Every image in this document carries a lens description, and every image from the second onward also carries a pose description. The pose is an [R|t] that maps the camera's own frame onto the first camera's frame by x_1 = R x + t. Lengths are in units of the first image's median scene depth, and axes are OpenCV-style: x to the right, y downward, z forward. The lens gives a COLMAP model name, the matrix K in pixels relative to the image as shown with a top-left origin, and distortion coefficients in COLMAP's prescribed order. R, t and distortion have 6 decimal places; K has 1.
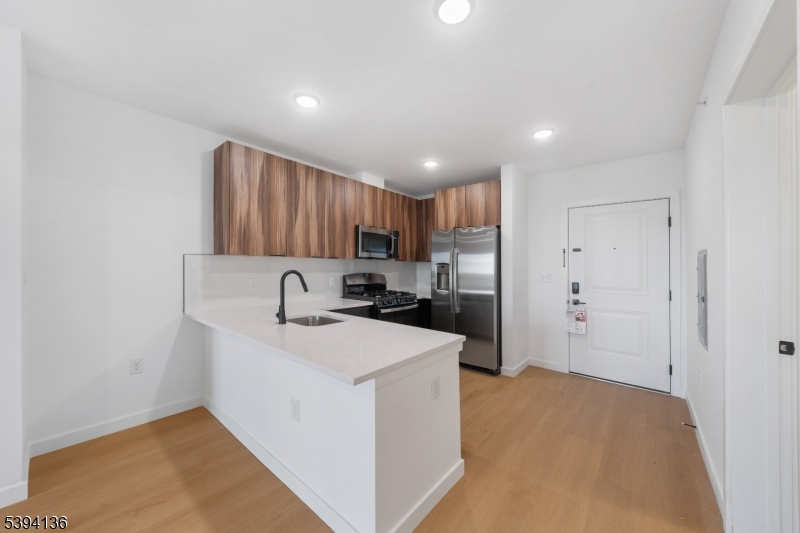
lens RADIAL K [[292.0, 0, 398.1], [0, 292.0, 263.3], [0, 0, 1]] dist [-0.001669, -0.000073]
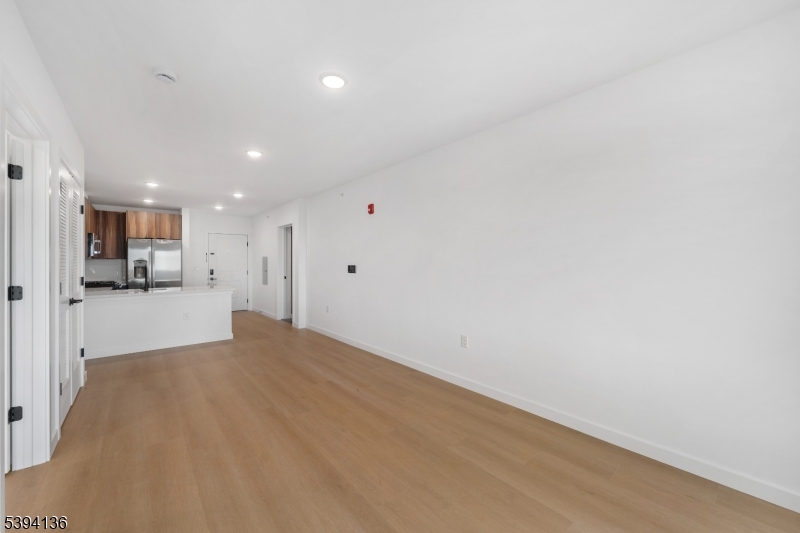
lens RADIAL K [[314.6, 0, 400.0], [0, 314.6, 266.5], [0, 0, 1]] dist [-0.002309, -0.000177]
pose [[0.168241, -0.024510, 0.985441, -1.449836], [-0.010666, 0.999587, 0.026683, -0.030250], [-0.985688, -0.014999, 0.167910, -0.730996]]
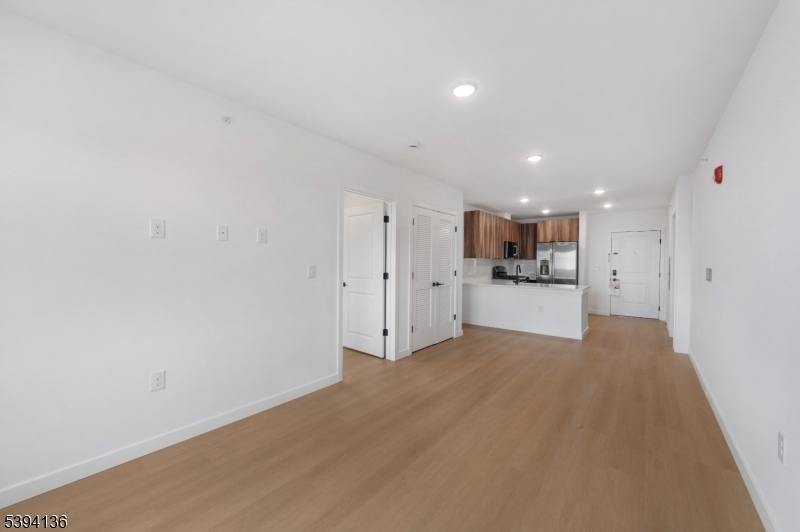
lens RADIAL K [[314.6, 0, 400.0], [0, 314.6, 266.0], [0, 0, 1]] dist [-0.002309, -0.000177]
pose [[0.999602, -0.005729, 0.027625, -0.977203], [0.004915, 0.999553, 0.029479, -0.032857], [-0.027781, -0.029332, 0.999184, -1.177144]]
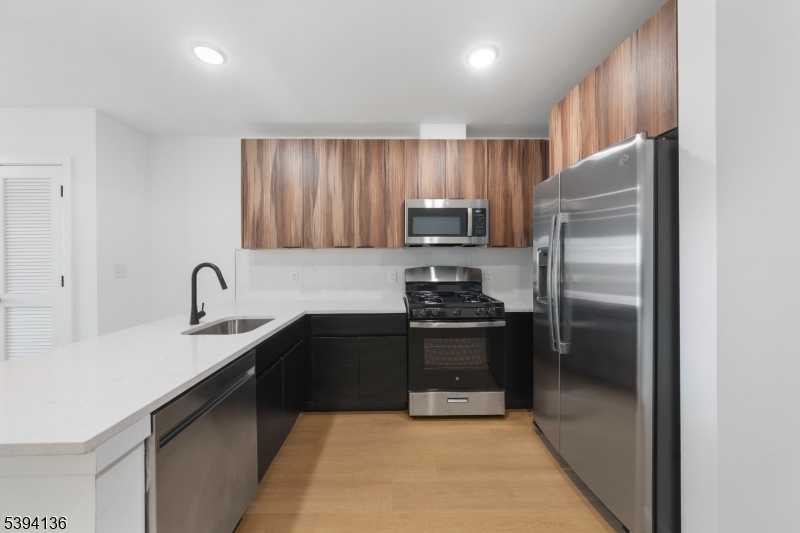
lens RADIAL K [[276.6, 0, 396.3], [0, 276.6, 259.8], [0, 0, 1]] dist [-0.000650, -0.000055]
pose [[0.660632, -0.016547, -0.750527, 0.387745], [0.024949, 0.999689, -0.000080, 0.018054], [0.750295, -0.018672, 0.660839, 0.569276]]
